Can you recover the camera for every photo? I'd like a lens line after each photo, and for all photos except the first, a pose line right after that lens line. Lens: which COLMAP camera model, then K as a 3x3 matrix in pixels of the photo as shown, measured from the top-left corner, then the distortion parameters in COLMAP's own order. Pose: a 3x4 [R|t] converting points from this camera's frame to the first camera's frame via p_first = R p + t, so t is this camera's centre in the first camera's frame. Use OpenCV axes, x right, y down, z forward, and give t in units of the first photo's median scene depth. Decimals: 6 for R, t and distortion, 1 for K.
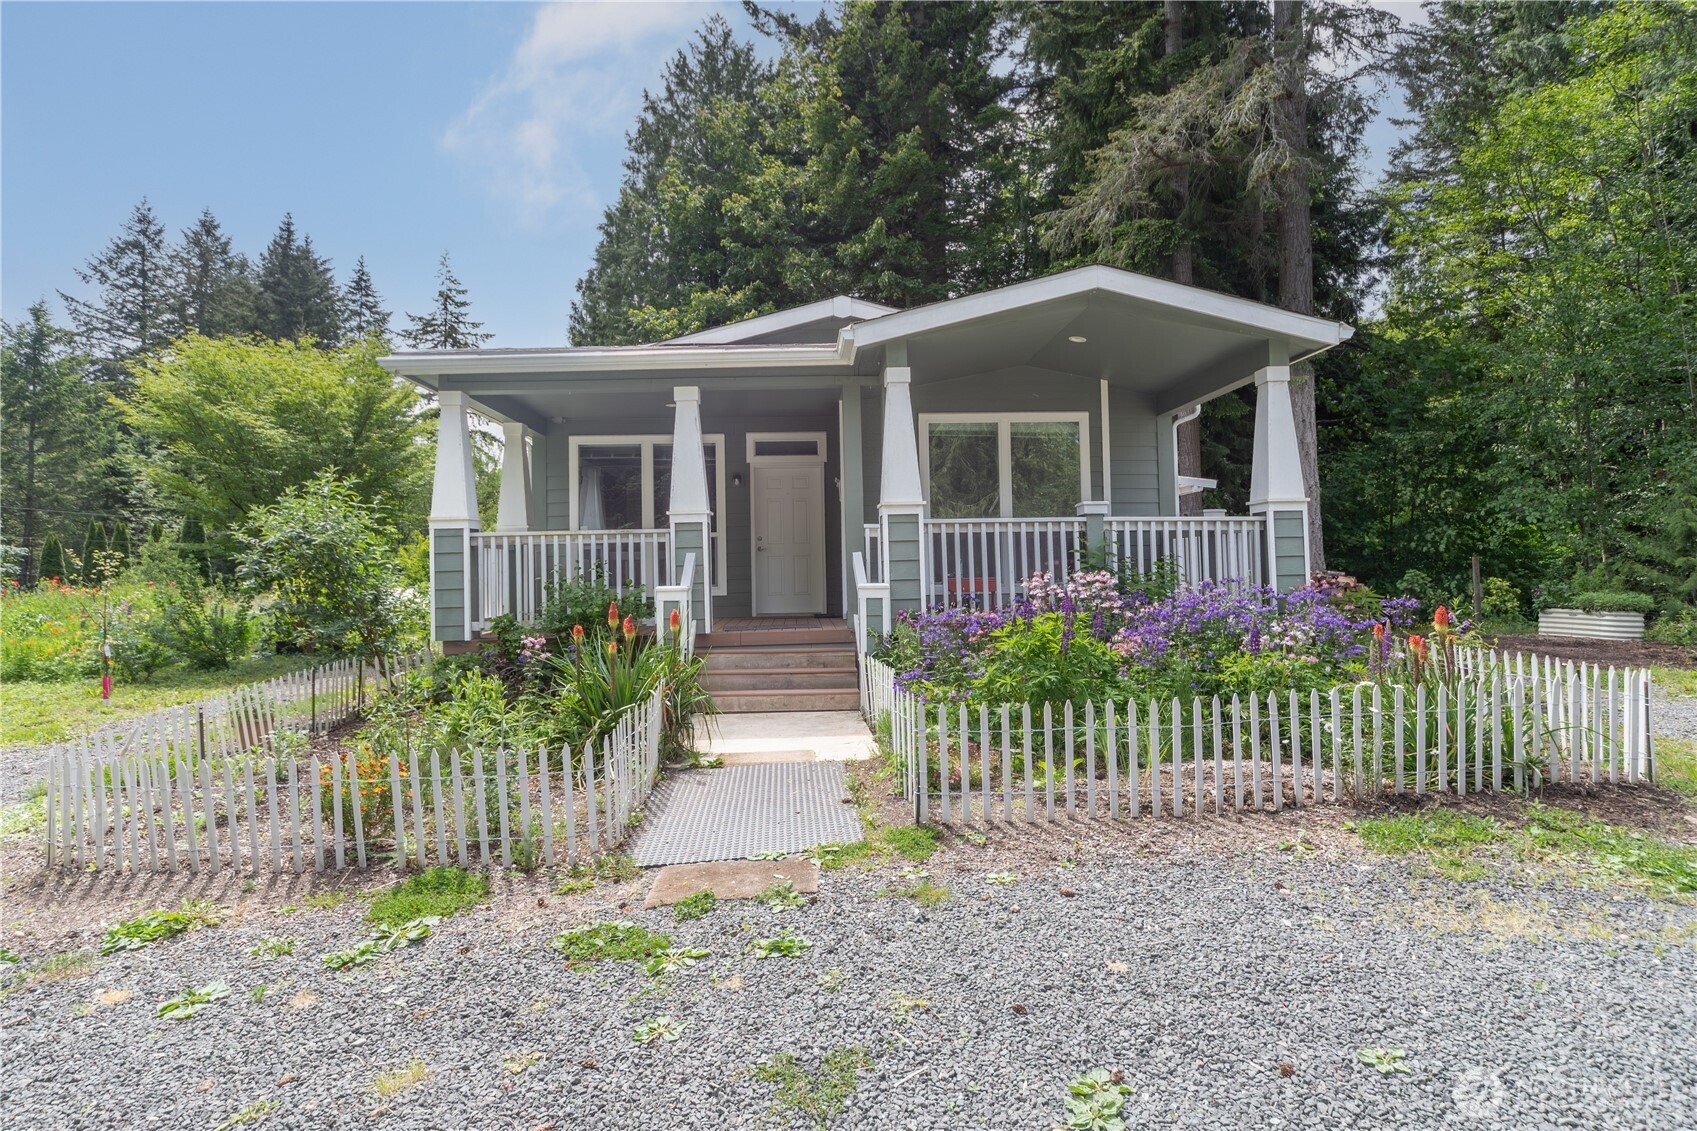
lens RADIAL K [[925.6, 0, 860.1], [0, 925.6, 558.5], [0, 0, 1]] dist [0.004321, 0.001274]
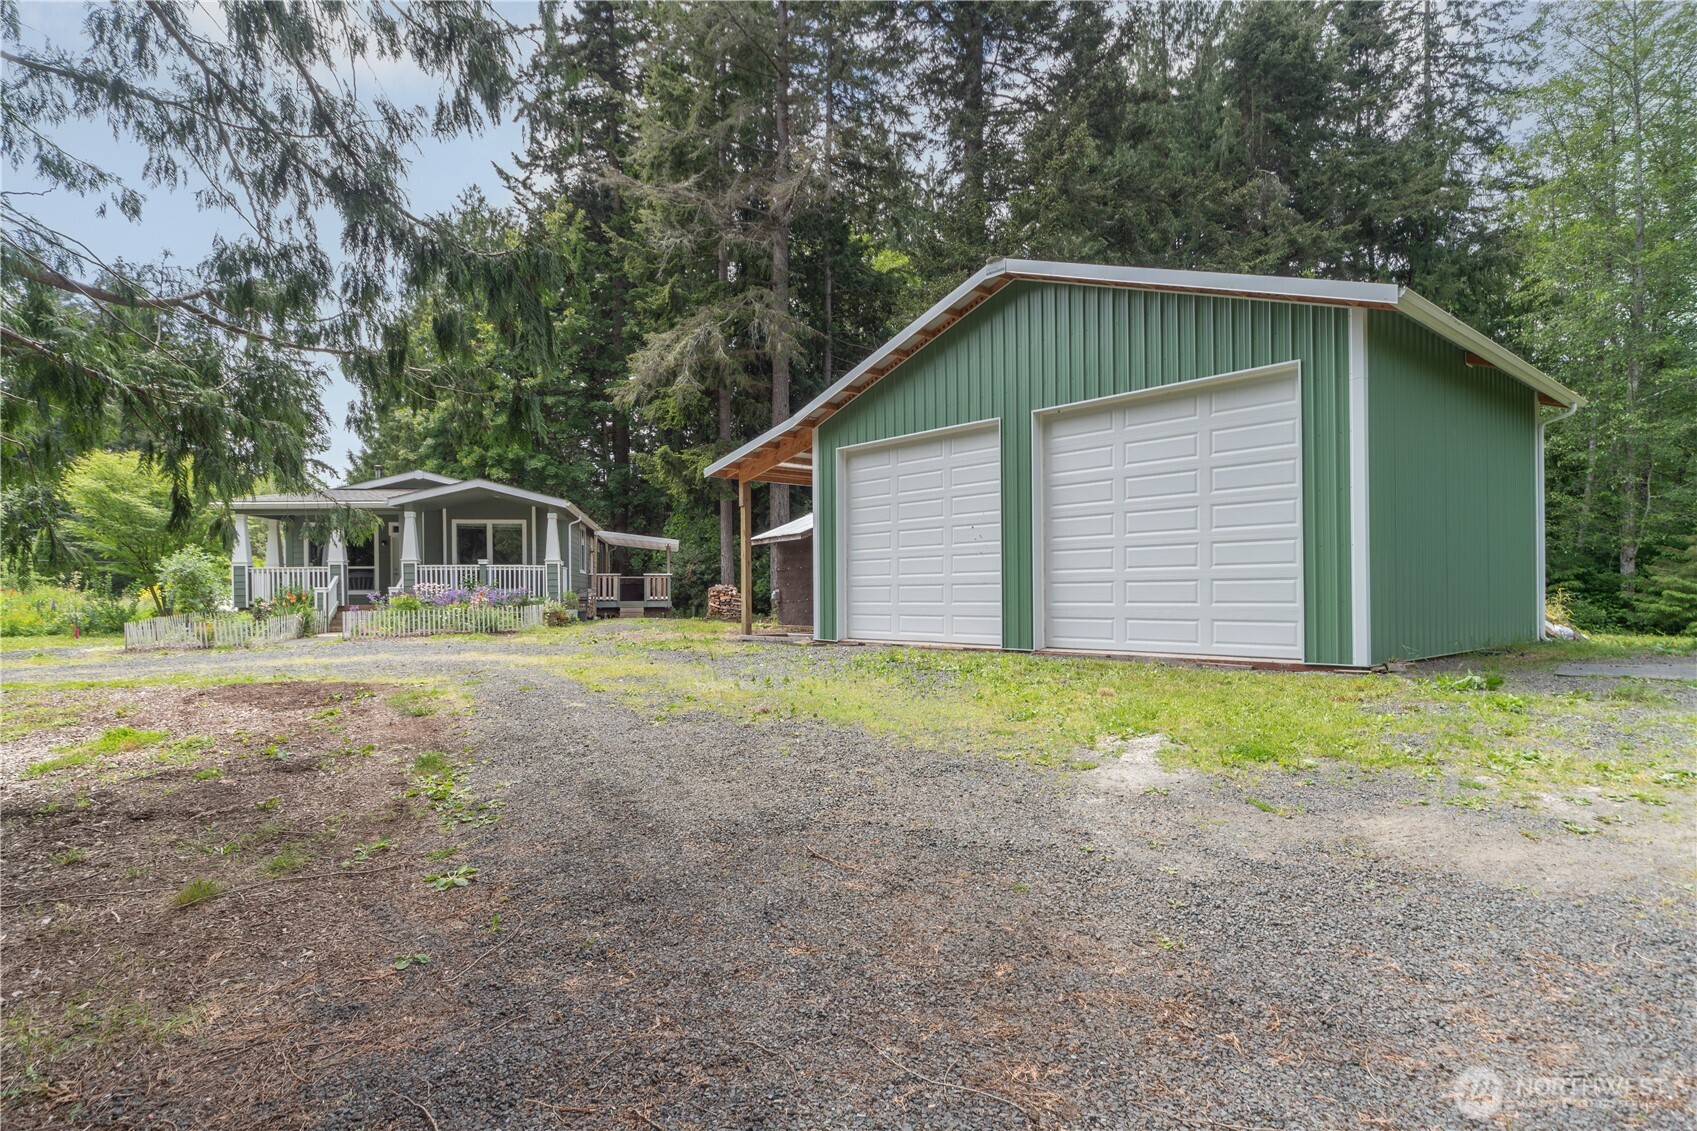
lens RADIAL K [[925.6, 0, 845.7], [0, 925.6, 583.4], [0, 0, 1]] dist [0.004321, 0.001274]
pose [[0.991965, 0.008705, 0.126210, 0.696266], [-0.009190, 0.999952, 0.003261, -0.004828], [-0.126175, -0.004395, 0.991998, -1.370516]]
